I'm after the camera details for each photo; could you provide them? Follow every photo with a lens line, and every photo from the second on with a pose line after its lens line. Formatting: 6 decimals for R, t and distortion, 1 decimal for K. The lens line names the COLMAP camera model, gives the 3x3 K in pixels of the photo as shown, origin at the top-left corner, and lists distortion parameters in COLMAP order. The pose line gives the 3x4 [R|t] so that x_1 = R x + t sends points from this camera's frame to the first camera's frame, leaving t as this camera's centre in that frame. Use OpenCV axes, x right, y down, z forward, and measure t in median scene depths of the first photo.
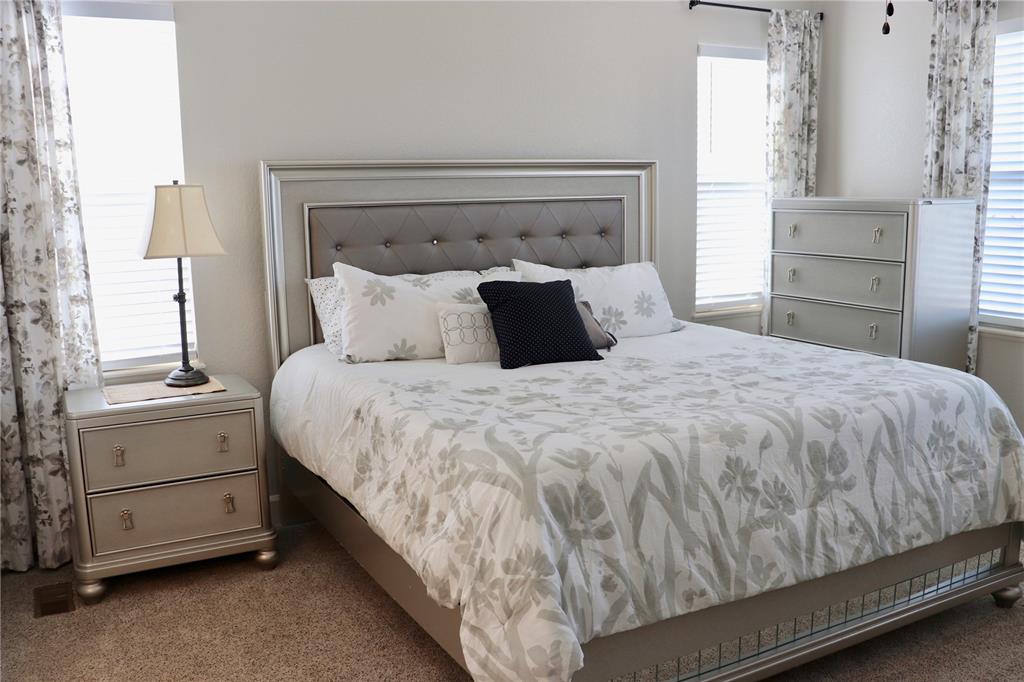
lens RADIAL K [[909.4, 0, 516.2], [0, 909.4, 354.8], [0, 0, 1]] dist [-0.156670, 0.170710]
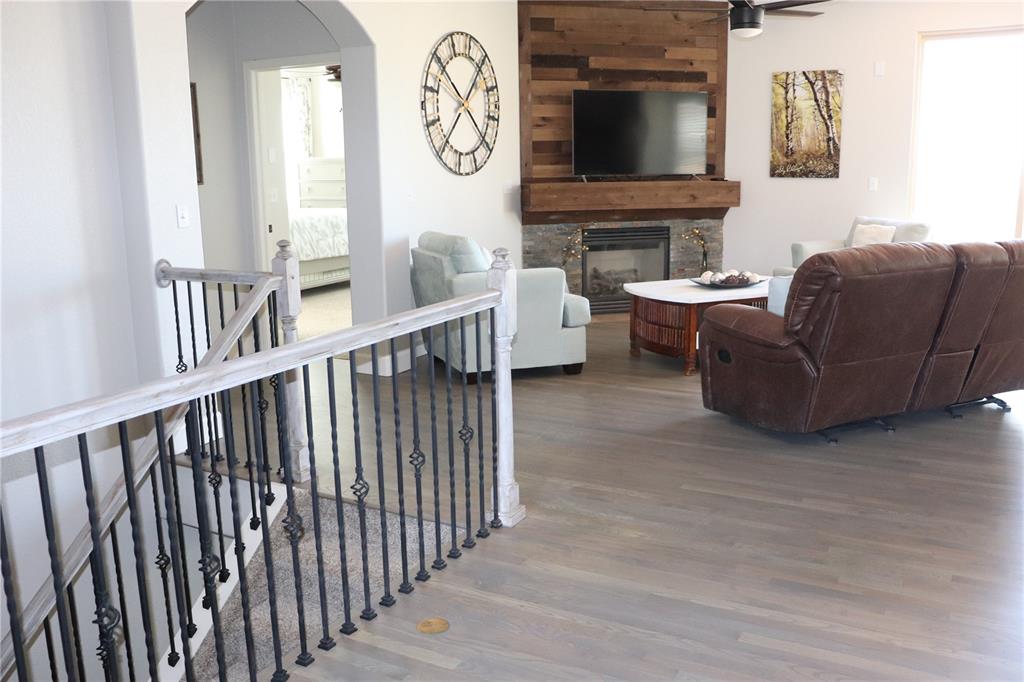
lens RADIAL K [[909.4, 0, 507.5], [0, 909.4, 353.9], [0, 0, 1]] dist [-0.156670, 0.170710]
pose [[0.840219, -0.110126, 0.530946, -0.920569], [0.095268, 0.993909, 0.055390, 0.427315], [-0.533812, 0.004043, 0.845593, -2.134005]]
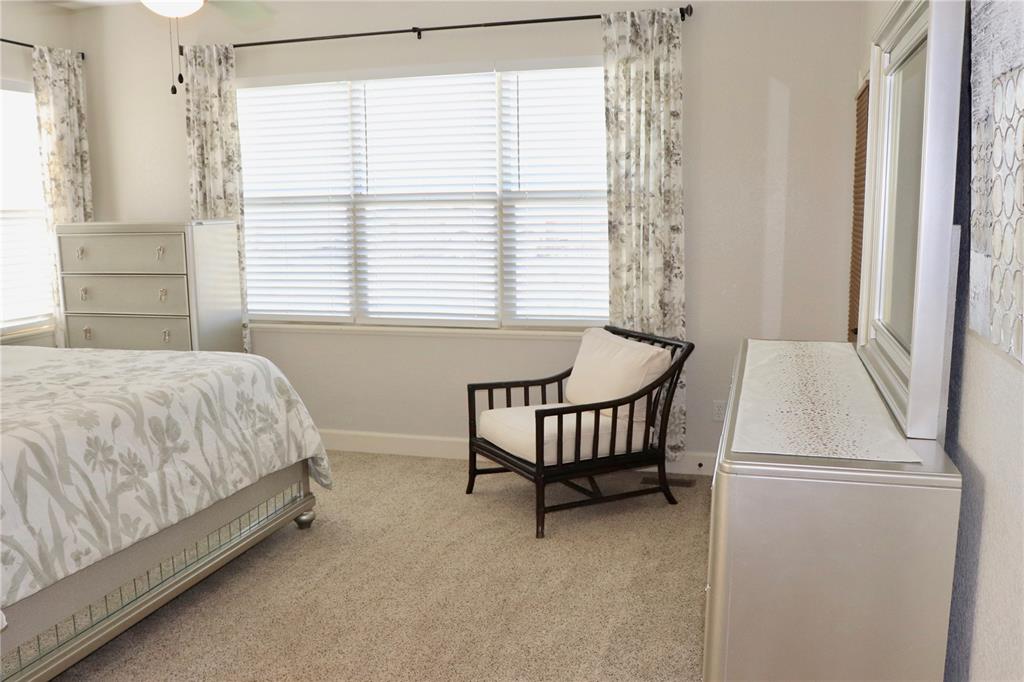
lens RADIAL K [[909.4, 0, 512.7], [0, 909.4, 349.4], [0, 0, 1]] dist [-0.156670, 0.170710]
pose [[0.698292, -0.104669, 0.708119, -0.152189], [0.128269, 0.991536, 0.020073, 0.036660], [-0.704227, 0.076813, 0.705808, -0.189283]]
